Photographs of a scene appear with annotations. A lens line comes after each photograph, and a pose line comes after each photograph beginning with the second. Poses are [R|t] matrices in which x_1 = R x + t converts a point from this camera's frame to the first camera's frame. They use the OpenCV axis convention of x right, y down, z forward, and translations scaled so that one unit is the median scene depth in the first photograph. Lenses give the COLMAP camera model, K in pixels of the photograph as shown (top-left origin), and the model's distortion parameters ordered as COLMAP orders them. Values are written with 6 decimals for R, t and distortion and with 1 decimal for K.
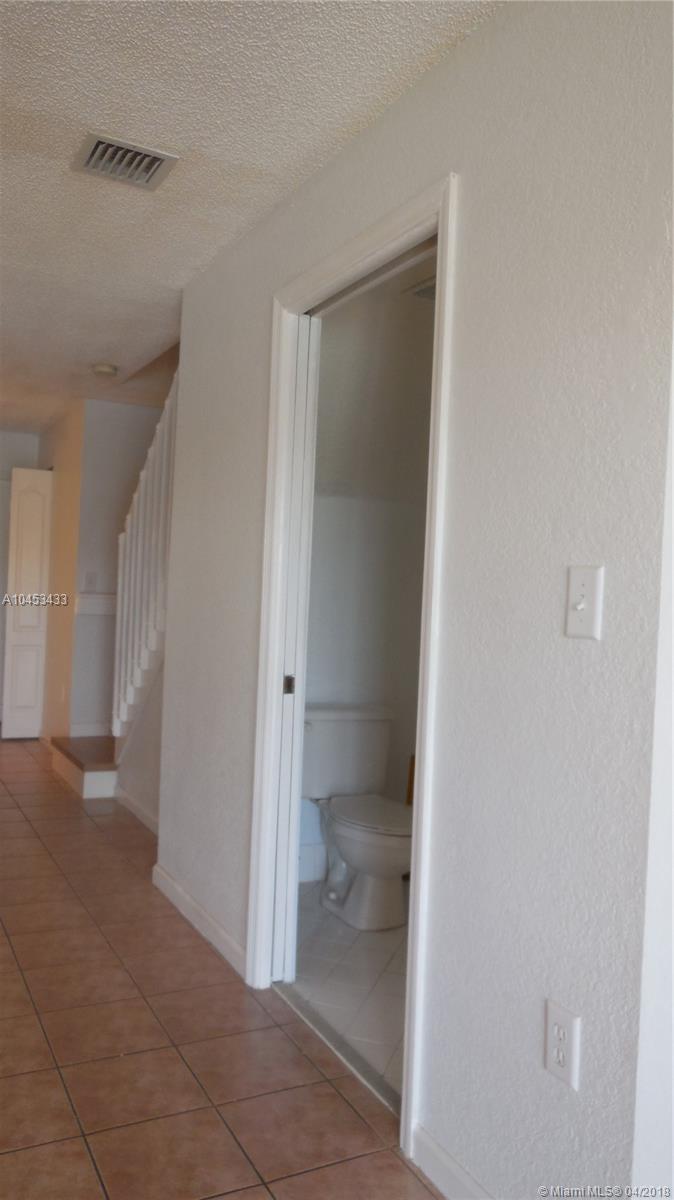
lens RADIAL K [[904.7, 0, 337.1], [0, 904.7, 603.4], [0, 0, 1]] dist [-0.007150, 0.009903]
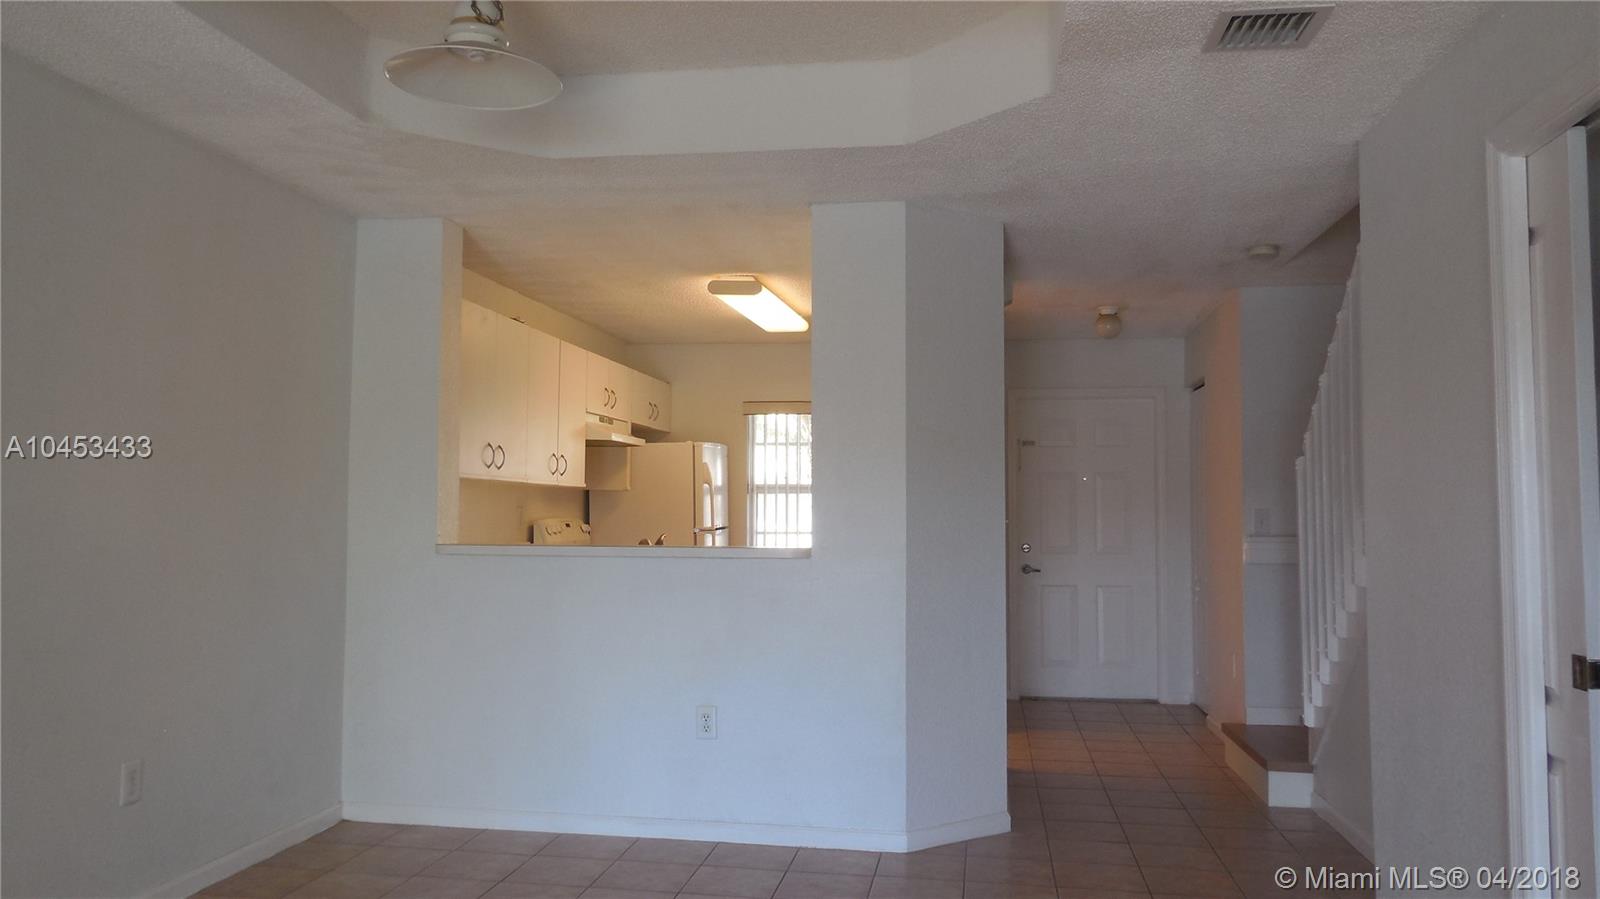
lens RADIAL K [[1206.3, 0, 795.9], [0, 1206.3, 454.0], [0, 0, 1]] dist [-0.007150, 0.009903]
pose [[0.802155, -0.074622, -0.592435, 0.026964], [0.029828, 0.995929, -0.085057, -0.006921], [0.596370, 0.050558, 0.801116, -0.077903]]
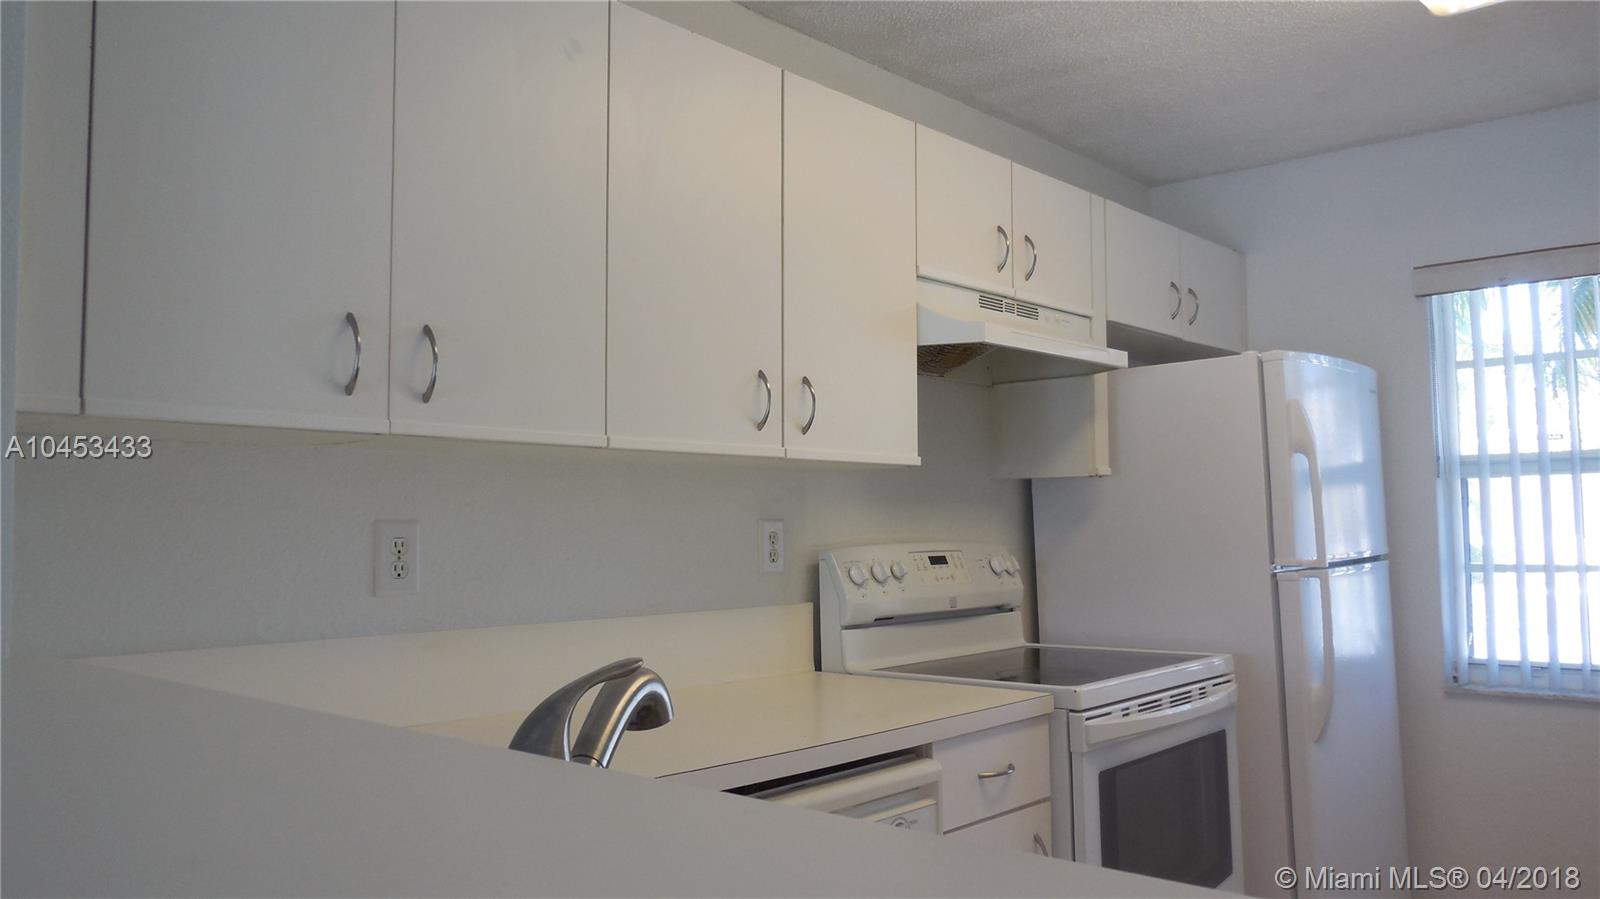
lens RADIAL K [[1206.3, 0, 803.9], [0, 1206.3, 453.2], [0, 0, 1]] dist [-0.007150, 0.009903]
pose [[0.344147, -0.109888, -0.932463, -0.535443], [0.019495, 0.993750, -0.109915, -0.043284], [0.938713, 0.019649, 0.344138, 0.699681]]
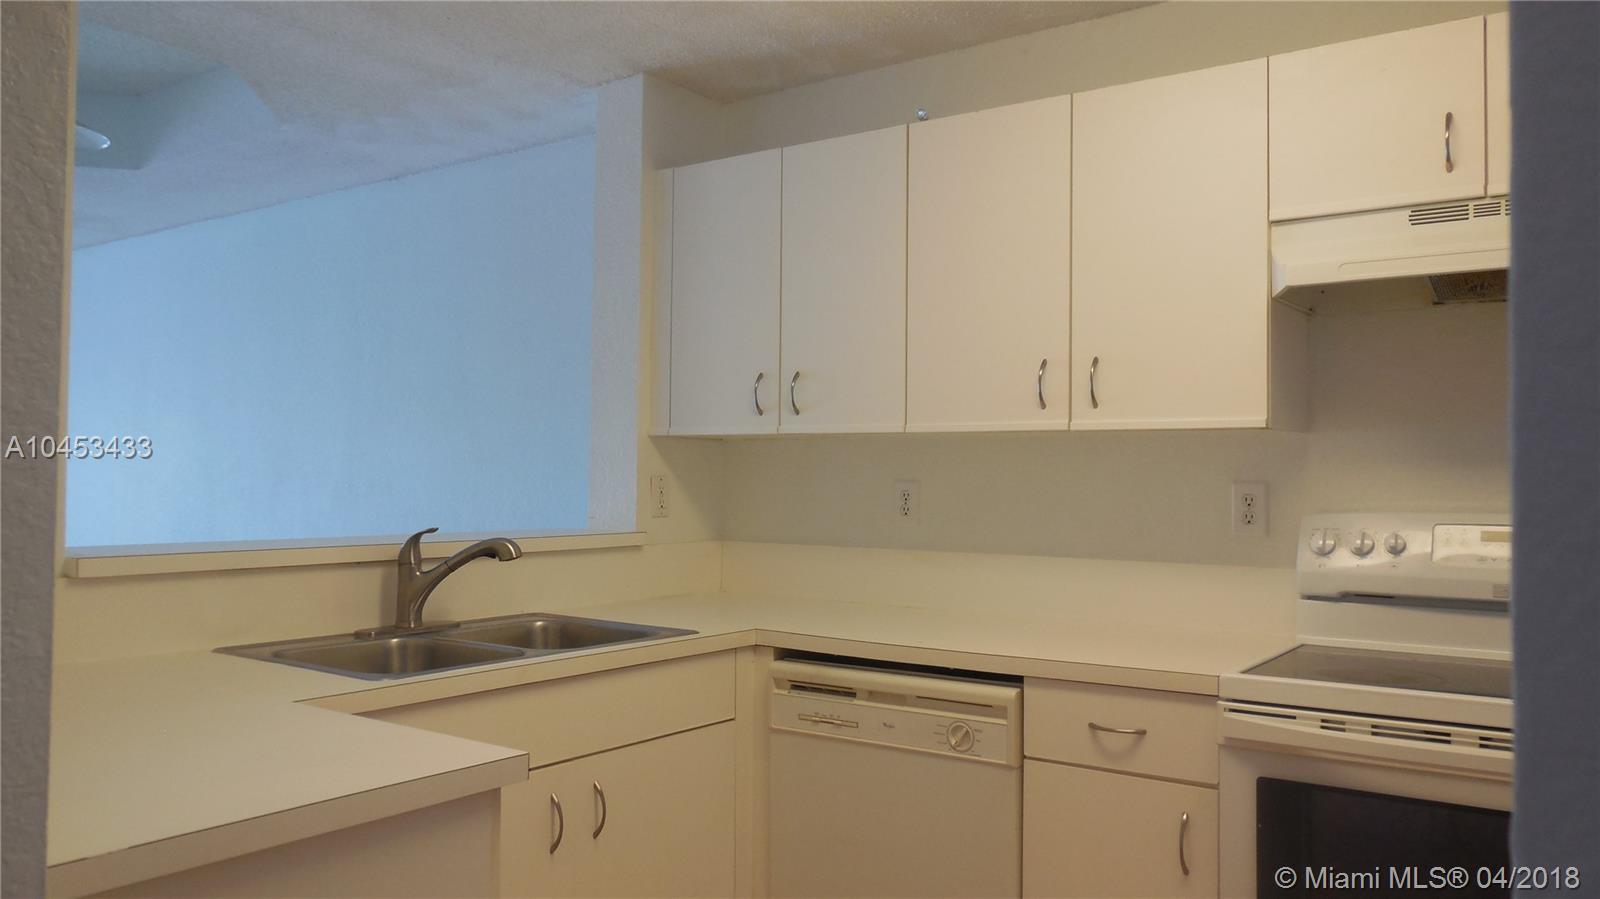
lens RADIAL K [[1206.3, 0, 801.7], [0, 1206.3, 443.3], [0, 0, 1]] dist [-0.007150, 0.009903]
pose [[-0.887298, -0.063149, -0.456853, -0.623666], [-0.049835, 0.997909, -0.041150, -0.059946], [0.458496, -0.013745, -0.888590, 1.341396]]
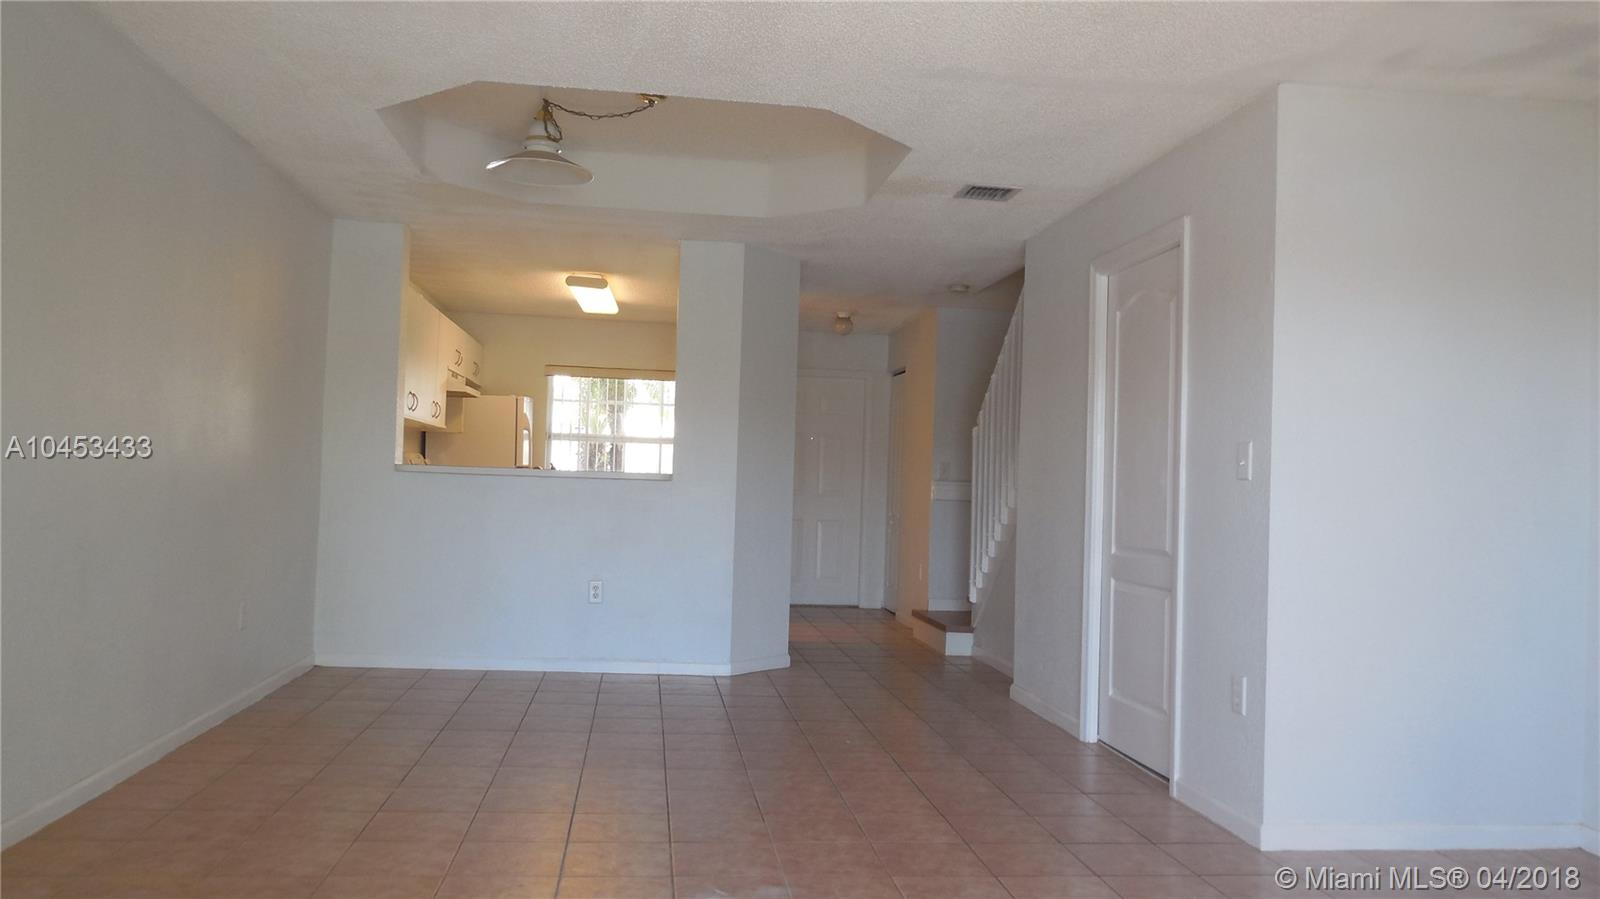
lens RADIAL K [[1206.3, 0, 794.0], [0, 1206.3, 456.8], [0, 0, 1]] dist [-0.007150, 0.009903]
pose [[0.936735, -0.024569, -0.349176, 0.094347], [0.009035, 0.998899, -0.046045, 0.034222], [0.349922, 0.039977, 0.935925, -0.595727]]
